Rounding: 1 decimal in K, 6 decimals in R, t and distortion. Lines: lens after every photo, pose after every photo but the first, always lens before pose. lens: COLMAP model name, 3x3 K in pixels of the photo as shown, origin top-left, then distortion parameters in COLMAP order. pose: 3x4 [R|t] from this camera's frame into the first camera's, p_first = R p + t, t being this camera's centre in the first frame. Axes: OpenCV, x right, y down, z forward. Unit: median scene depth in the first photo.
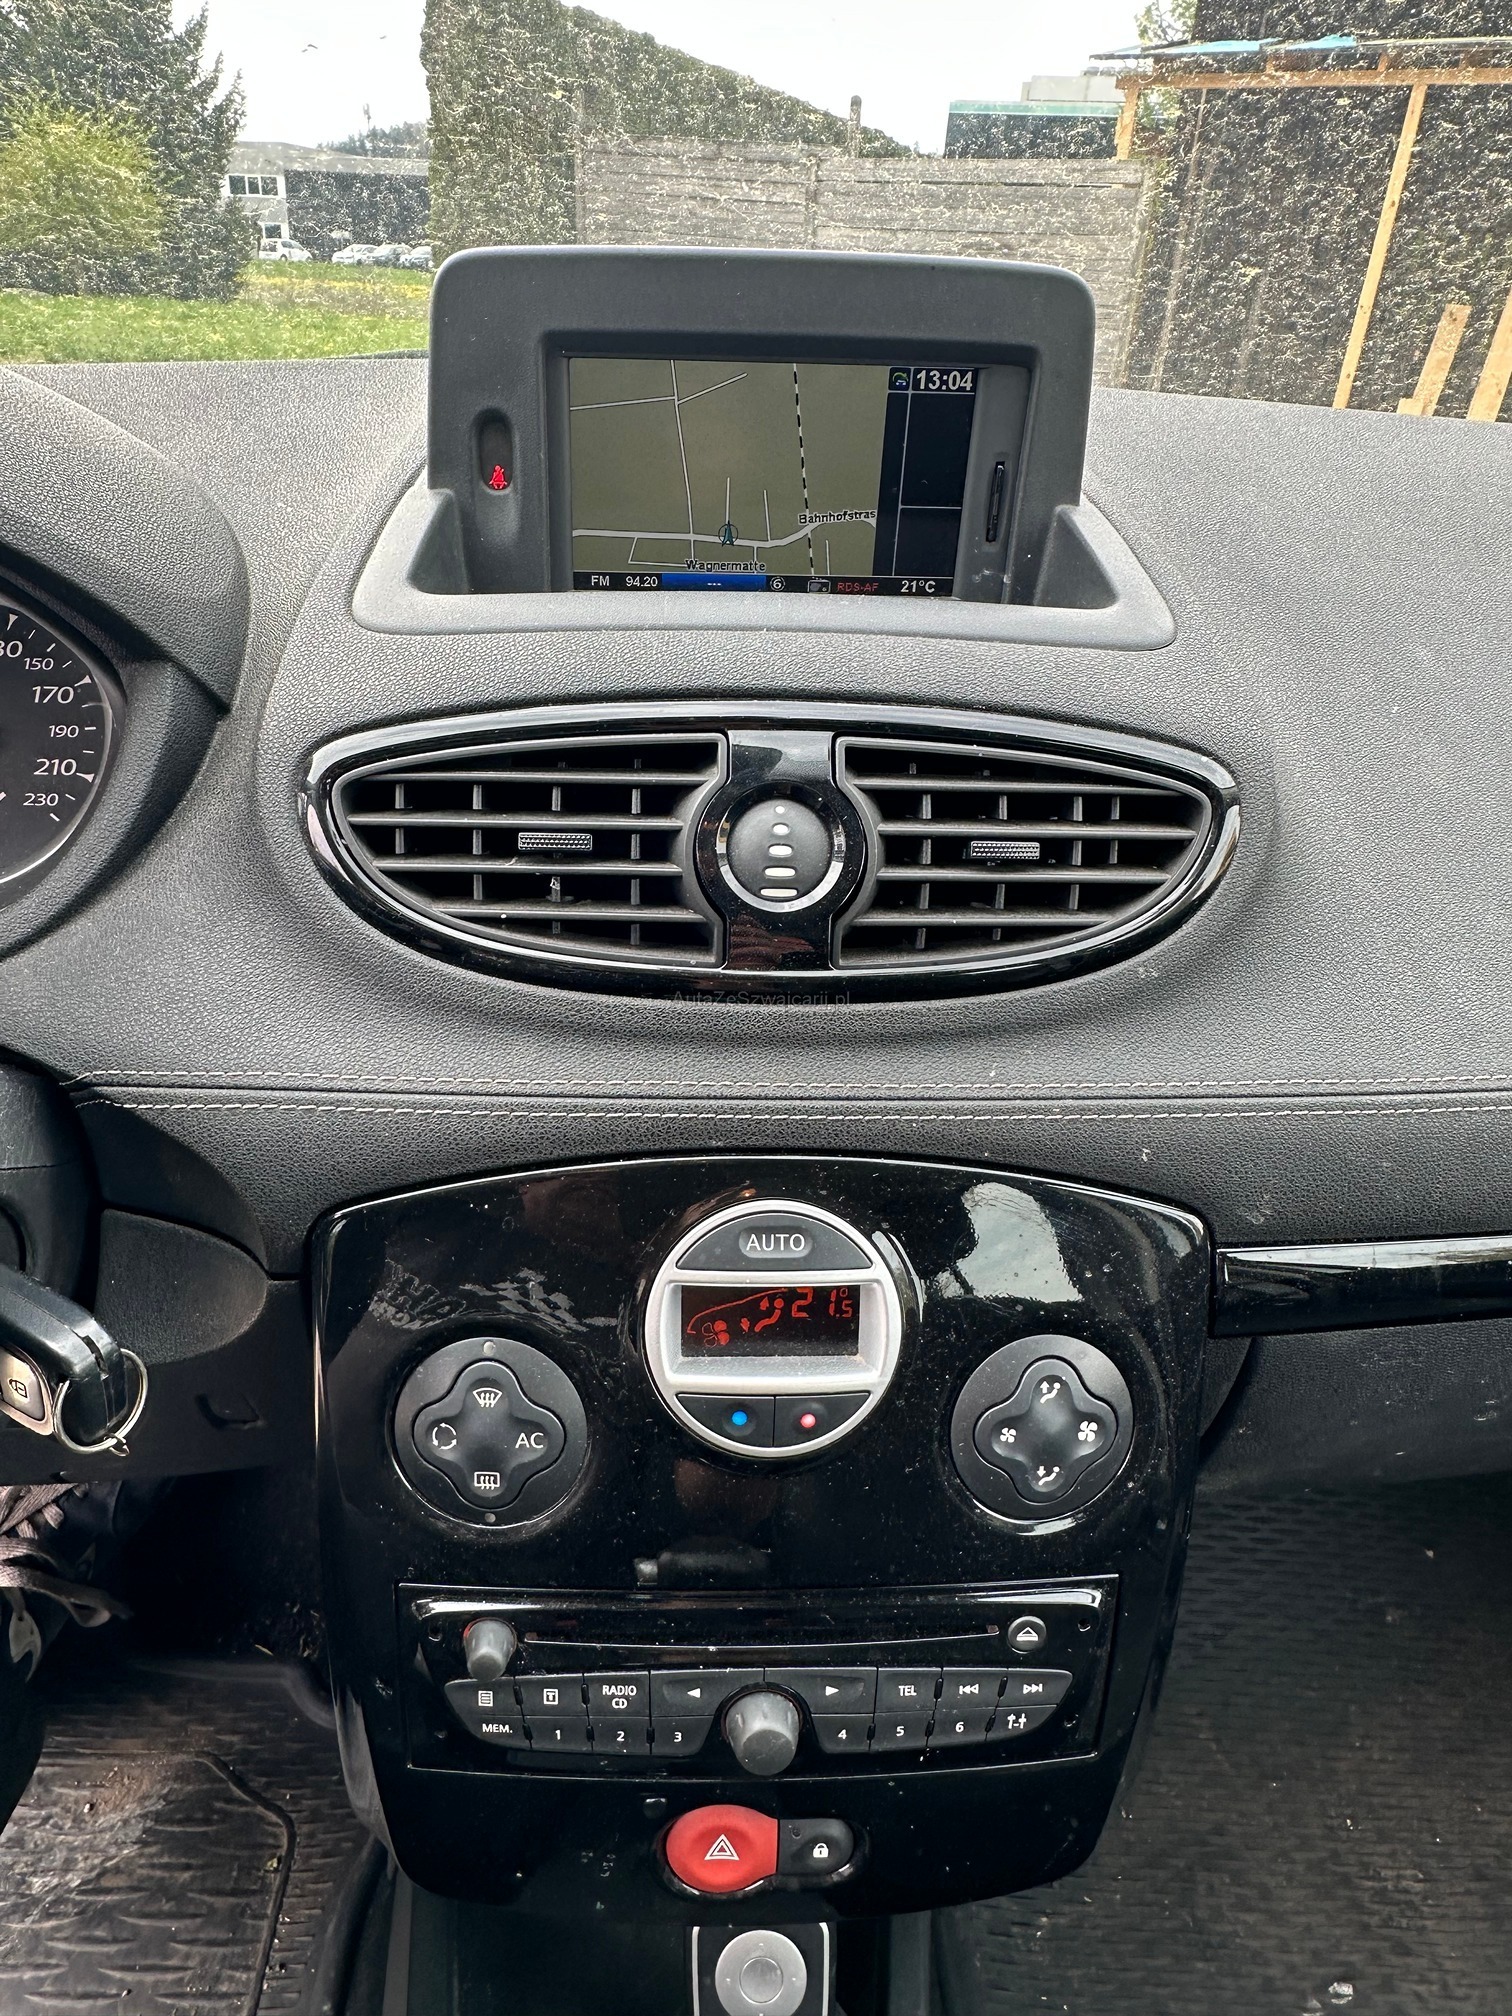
lens RADIAL K [[1313.9, 0, 741.5], [0, 1313.9, 1001.5], [0, 0, 1]] dist [-0.004930, -0.001230]
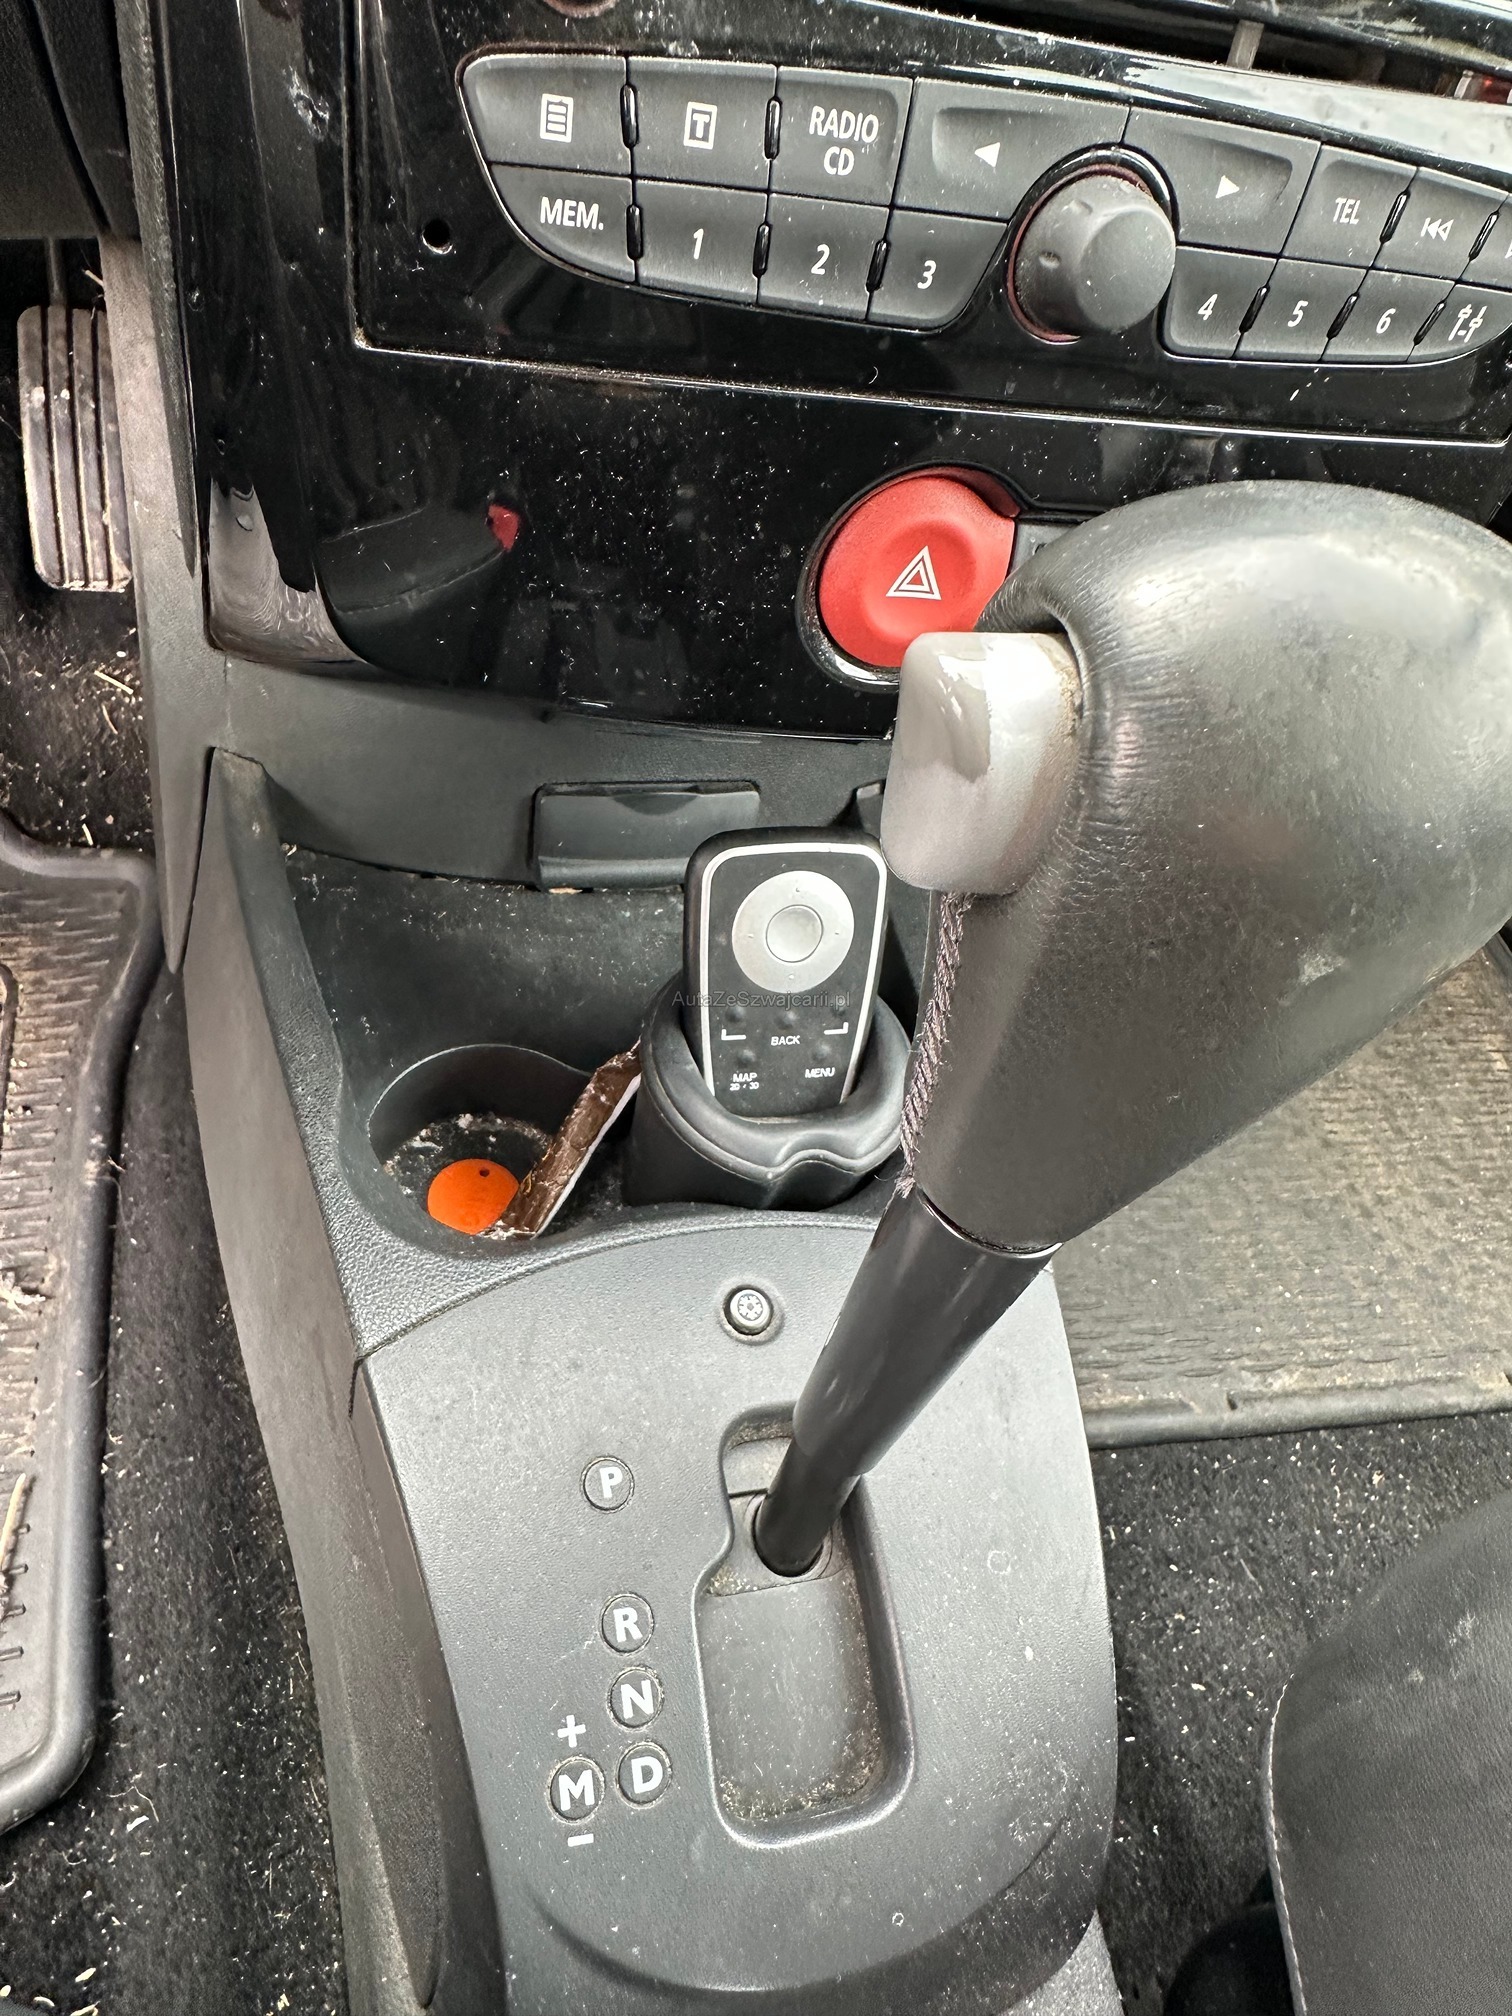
lens RADIAL K [[1313.9, 0, 737.3], [0, 1313.9, 947.3], [0, 0, 1]] dist [-0.004930, -0.001230]
pose [[0.968942, -0.028813, 0.245605, -0.117435], [-0.073325, 0.915048, 0.396624, 0.281607], [-0.236169, -0.402314, 0.884515, 0.217397]]
